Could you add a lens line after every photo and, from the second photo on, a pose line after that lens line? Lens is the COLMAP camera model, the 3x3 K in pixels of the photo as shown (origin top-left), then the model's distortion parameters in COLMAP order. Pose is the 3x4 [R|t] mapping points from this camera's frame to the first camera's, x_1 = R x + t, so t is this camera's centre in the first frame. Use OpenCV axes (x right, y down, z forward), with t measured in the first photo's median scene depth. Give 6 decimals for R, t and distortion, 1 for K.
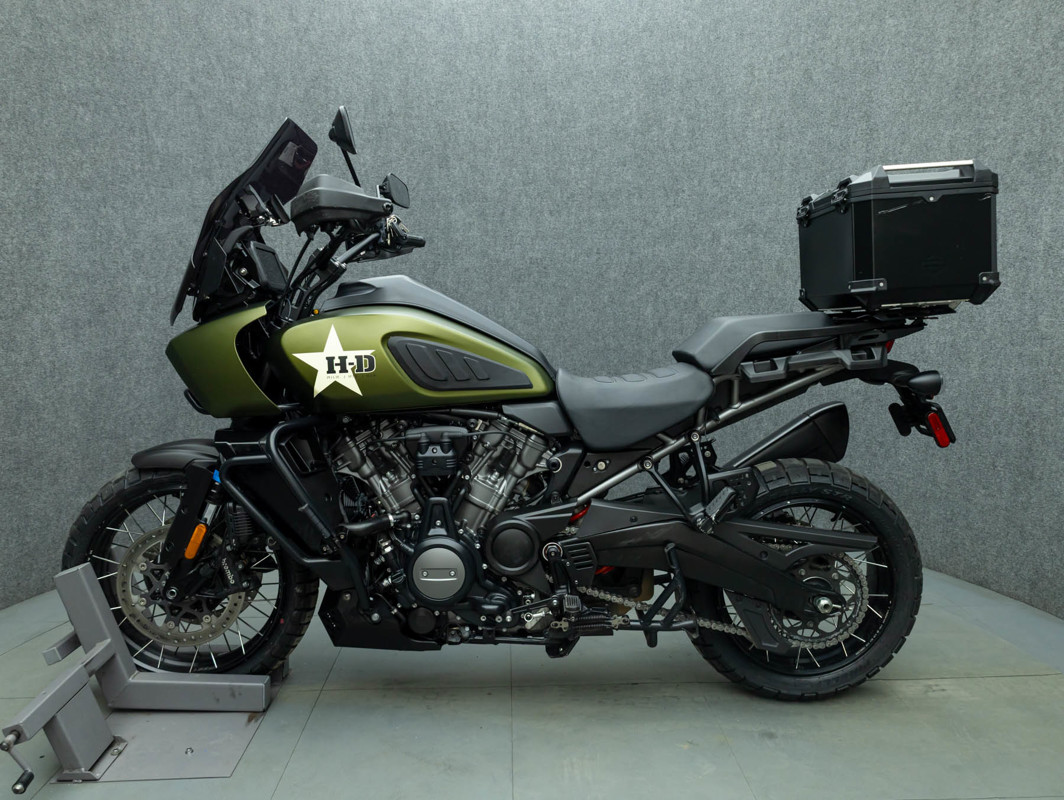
lens RADIAL K [[826.3, 0, 532.4], [0, 826.3, 401.8], [0, 0, 1]] dist [0.033201, -0.006003]
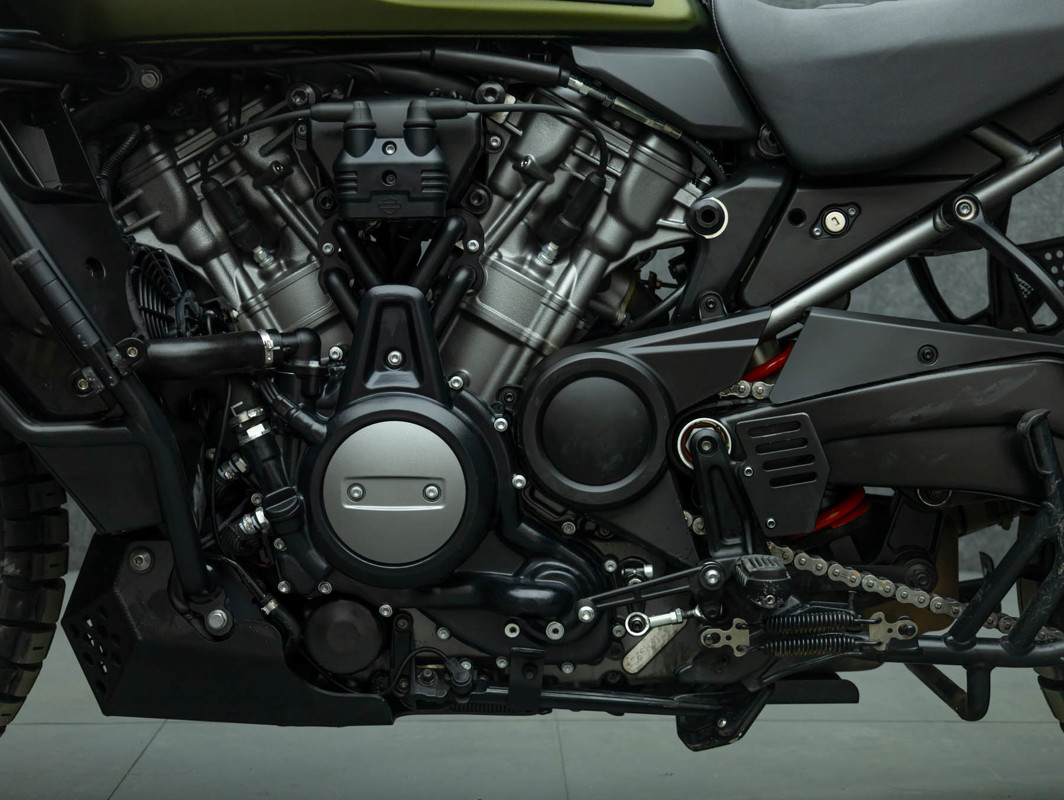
lens RADIAL K [[1727.5, 0, 532.3], [0, 1727.5, 394.6], [0, 0, 1]] dist [0.031151, 0.000000]
pose [[0.999907, 0.010668, -0.008529, -0.043898], [-0.011200, 0.997821, -0.065024, 0.202213], [0.007816, 0.065113, 0.997847, 0.225972]]
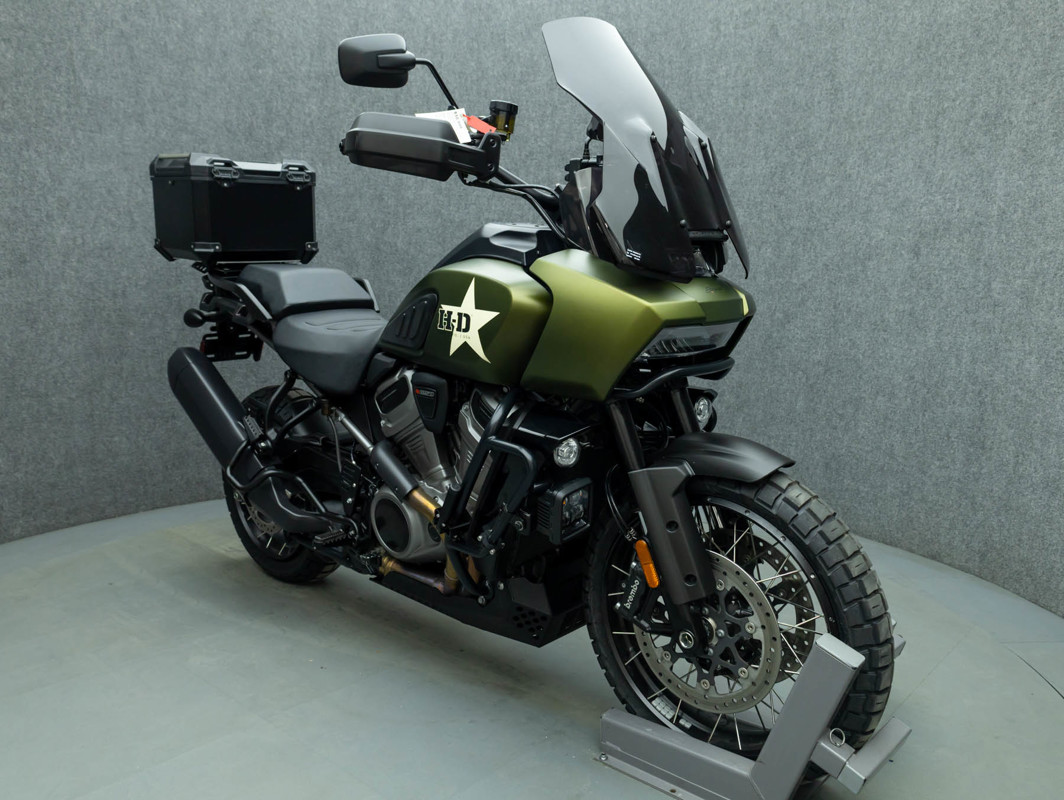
lens RADIAL K [[918.3, 0, 537.3], [0, 918.3, 402.1], [0, 0, 1]] dist [0.043609, -0.007749]
pose [[0.999596, 0.015607, 0.023760, 0.056415], [-0.015783, 0.999849, 0.007250, 0.044727], [-0.023643, -0.007622, 0.999691, -0.090889]]
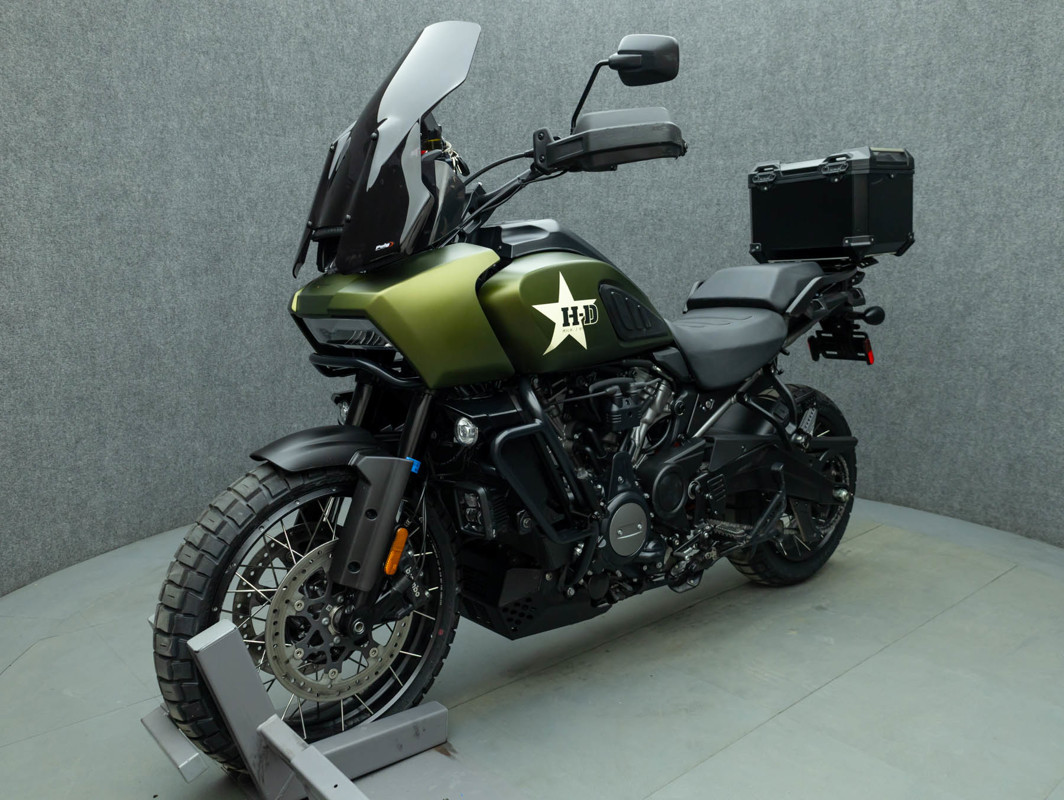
lens RADIAL K [[918.3, 0, 534.0], [0, 918.3, 402.6], [0, 0, 1]] dist [0.043609, -0.007749]
pose [[0.993165, 0.028694, -0.113135, -0.004416], [-0.025312, 0.999192, 0.031215, 0.026491], [0.113940, -0.028138, 0.993089, -0.098569]]
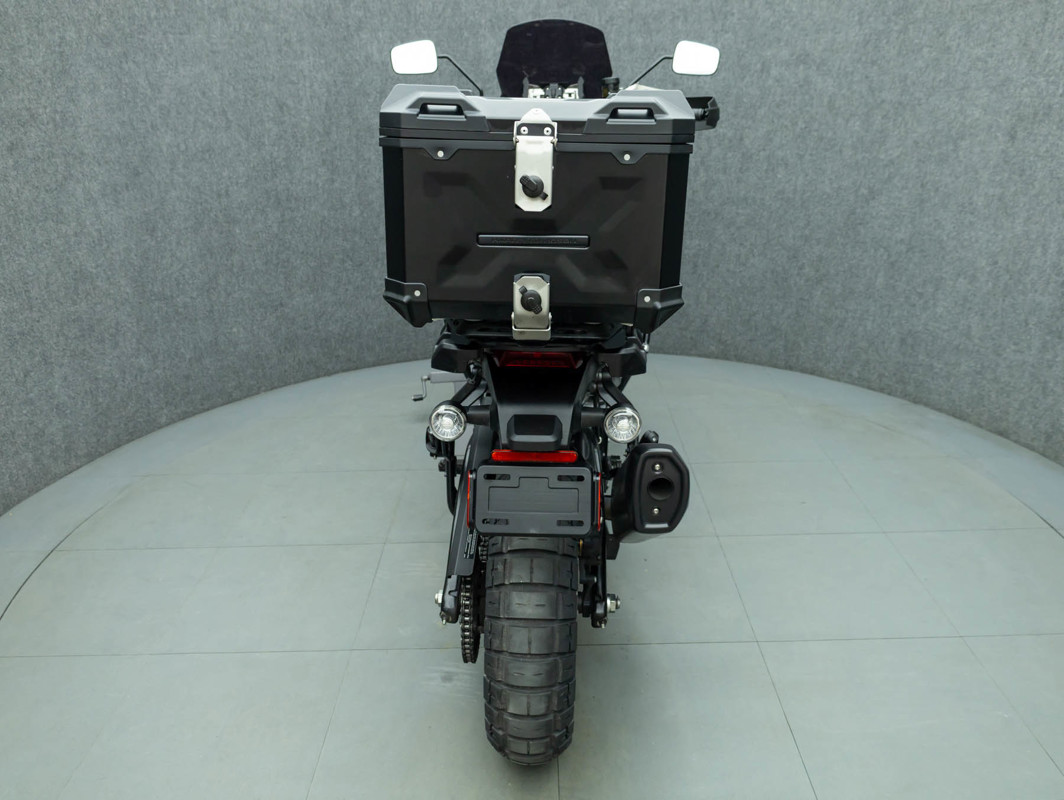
lens RADIAL K [[918.3, 0, 536.5], [0, 918.3, 408.6], [0, 0, 1]] dist [0.043609, -0.007749]
pose [[0.999450, -0.006796, -0.032456, -0.007122], [0.014586, 0.969100, 0.246237, -0.135518], [0.029780, -0.246575, 0.968666, -0.169573]]
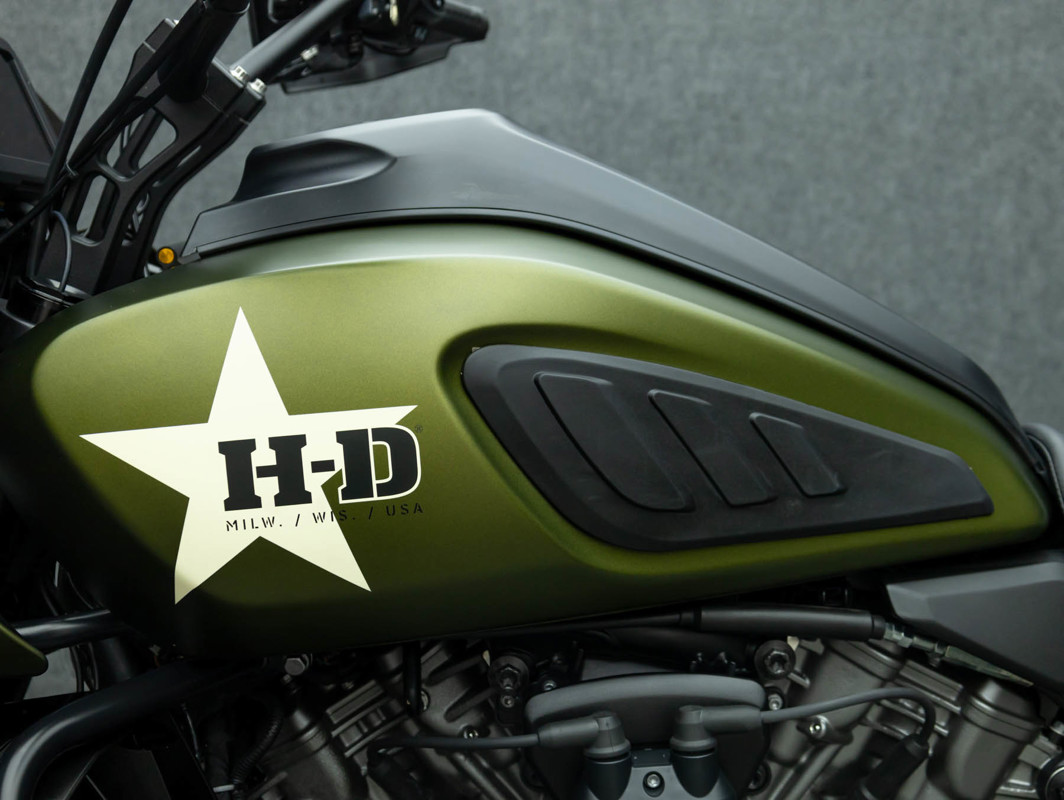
lens RADIAL K [[1377.9, 0, 547.9], [0, 1377.9, 390.2], [0, 0, 1]] dist [0.041549, 0.000000]
pose [[0.999262, -0.038025, 0.005345, -0.138305], [0.037984, 0.999249, 0.007702, -0.062776], [-0.005634, -0.007494, 0.999956, 0.538672]]
